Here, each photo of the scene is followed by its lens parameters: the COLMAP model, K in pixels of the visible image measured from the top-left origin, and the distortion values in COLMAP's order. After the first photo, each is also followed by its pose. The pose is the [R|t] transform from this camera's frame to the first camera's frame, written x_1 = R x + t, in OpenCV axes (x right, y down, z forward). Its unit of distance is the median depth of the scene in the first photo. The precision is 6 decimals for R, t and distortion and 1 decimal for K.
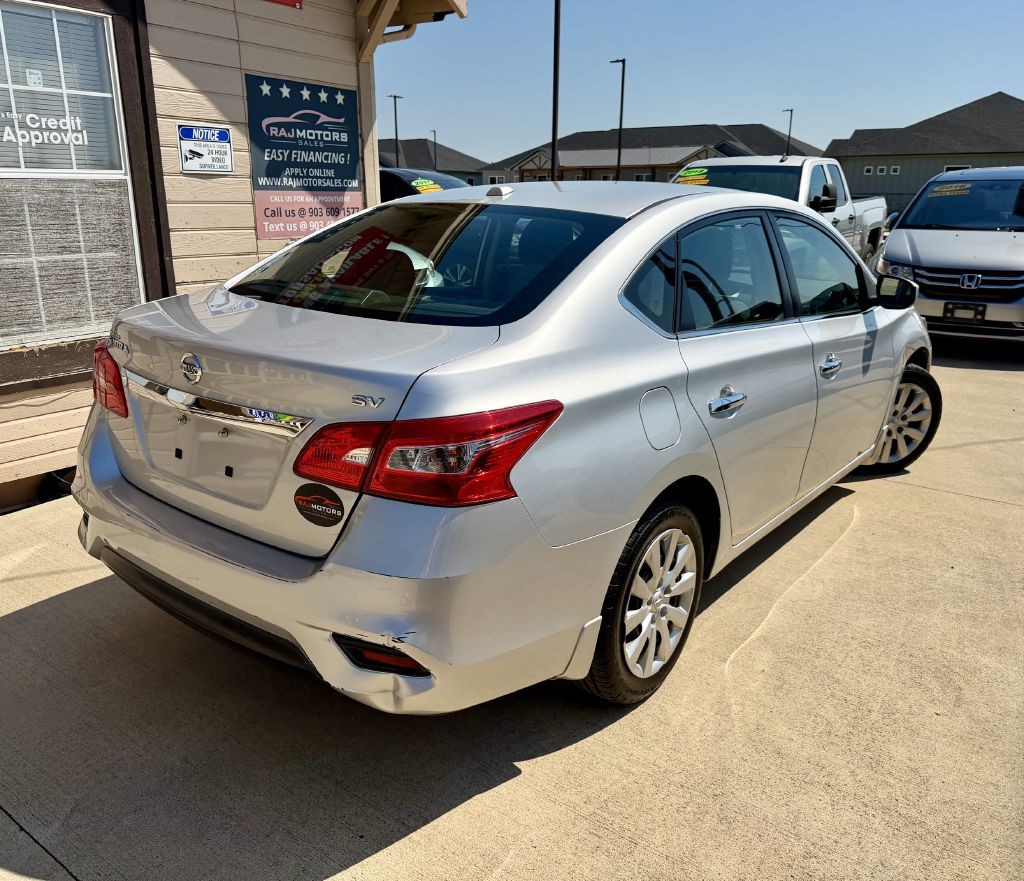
lens RADIAL K [[845.0, 0, 478.5], [0, 845.0, 442.4], [0, 0, 1]] dist [0.053852, -0.080458]
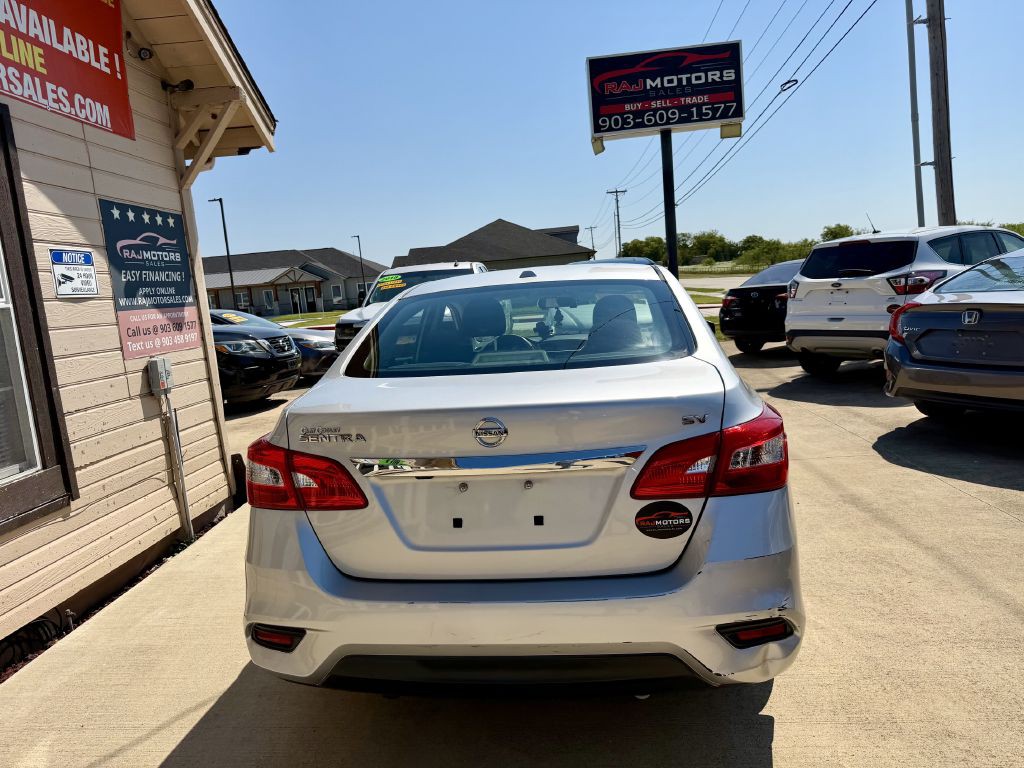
lens RADIAL K [[736.8, 0, 511.2], [0, 736.8, 378.1], [0, 0, 1]] dist [0.026690, -0.025428]
pose [[0.844056, -0.141140, 0.517348, -0.359181], [0.234748, 0.964643, -0.119823, -0.016894], [-0.482145, 0.222584, 0.847345, 0.089564]]
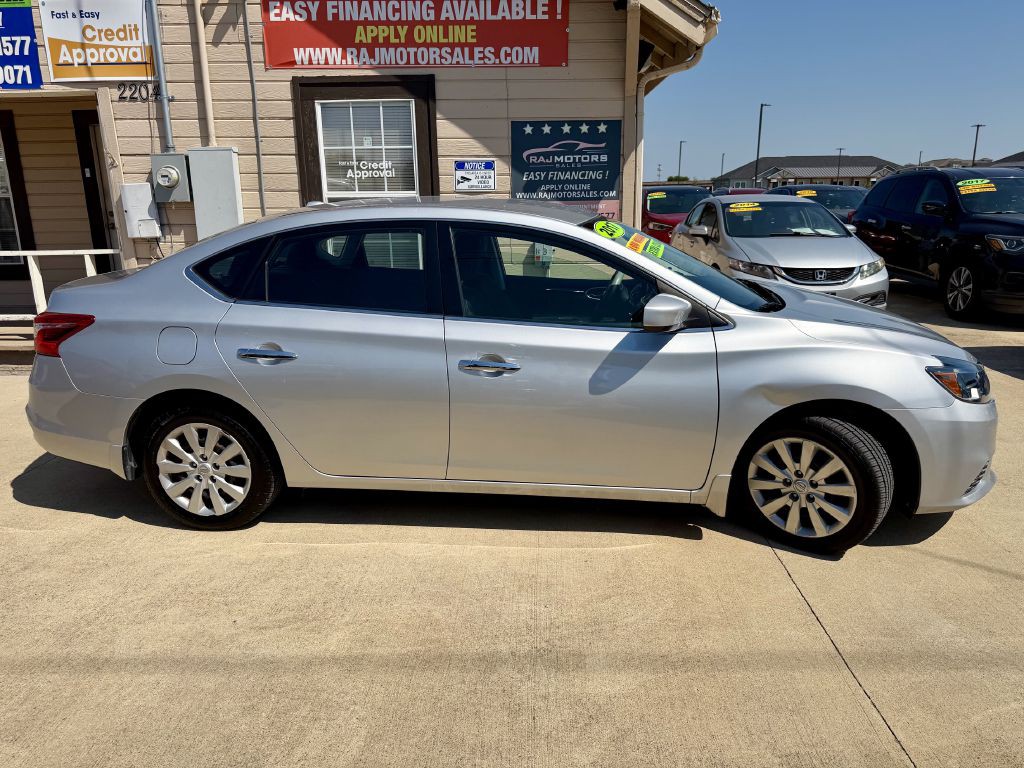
lens RADIAL K [[712.2, 0, 492.1], [0, 712.2, 386.2], [0, 0, 1]] dist [0.061980, -0.105058]
pose [[0.535412, 0.201518, -0.820198, 0.829708], [-0.226501, 0.969805, 0.090419, -0.104038], [0.813653, 0.137364, 0.564889, 0.364107]]
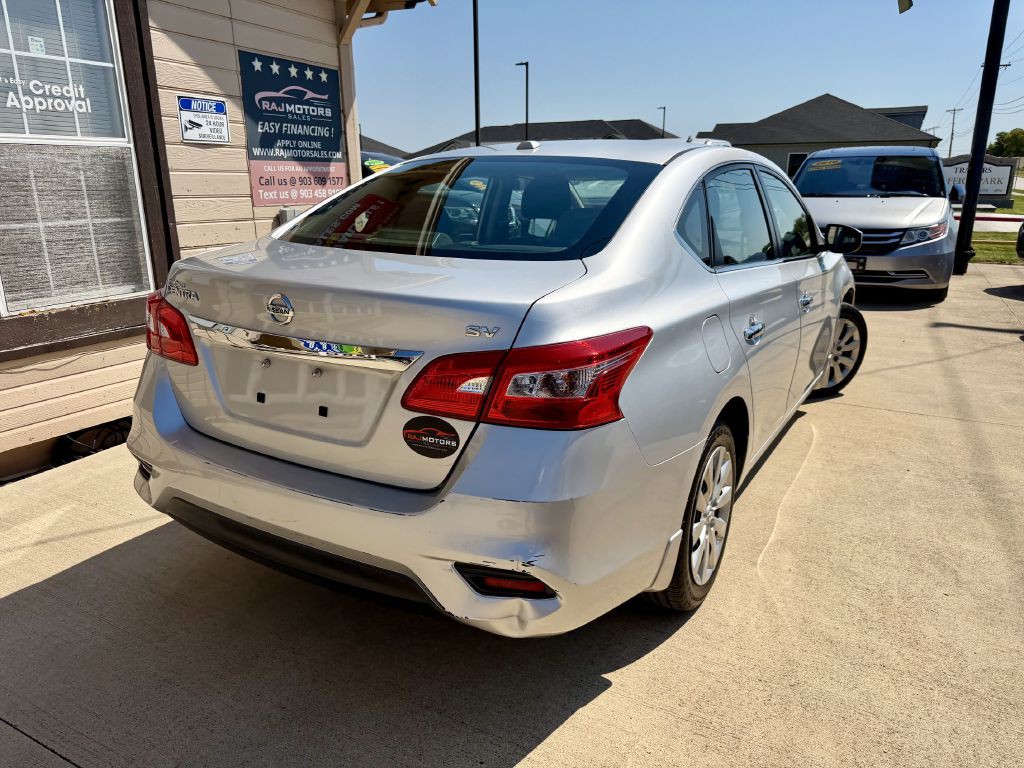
lens RADIAL K [[740.4, 0, 512.0], [0, 740.4, 384.0], [0, 0, 1]] dist [0.022697, -0.027955]
pose [[0.988990, -0.046534, 0.140474, -0.090127], [0.048867, 0.998718, -0.013204, 0.011376], [-0.139680, 0.019923, 0.989996, 0.047452]]
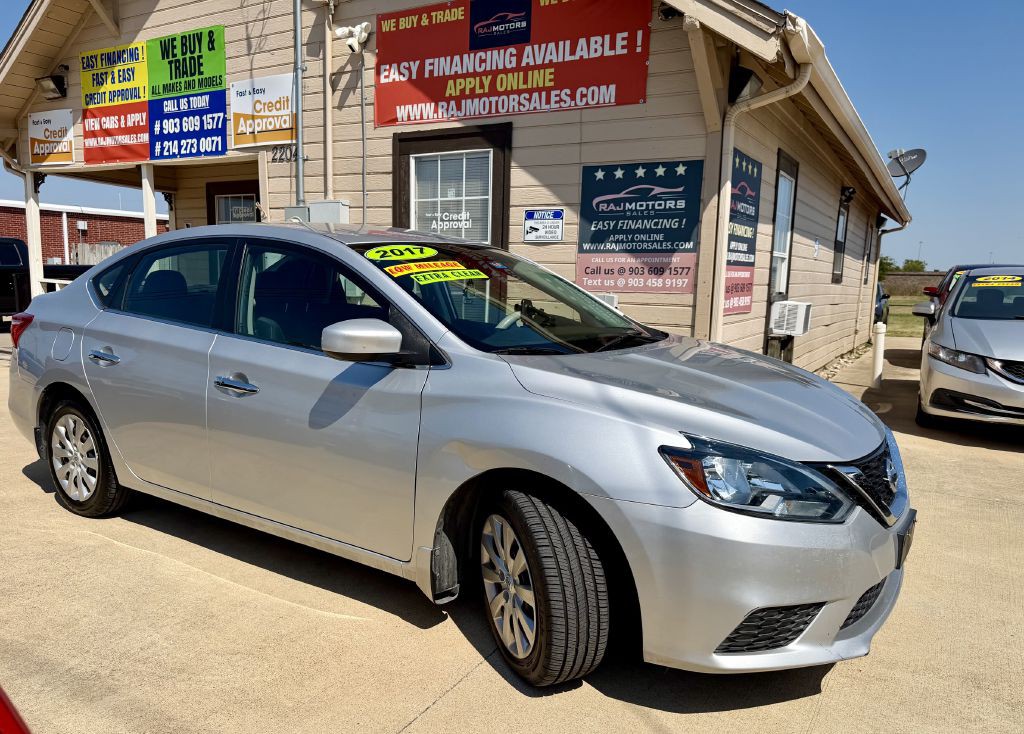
lens RADIAL K [[721.9, 0, 475.3], [0, 721.9, 407.4], [0, 0, 1]] dist [0.155580, -0.325999]
pose [[0.075160, 0.170461, -0.982494, 0.933213], [-0.306179, 0.941631, 0.139949, -0.196432], [0.949002, 0.290301, 0.122965, 0.844865]]
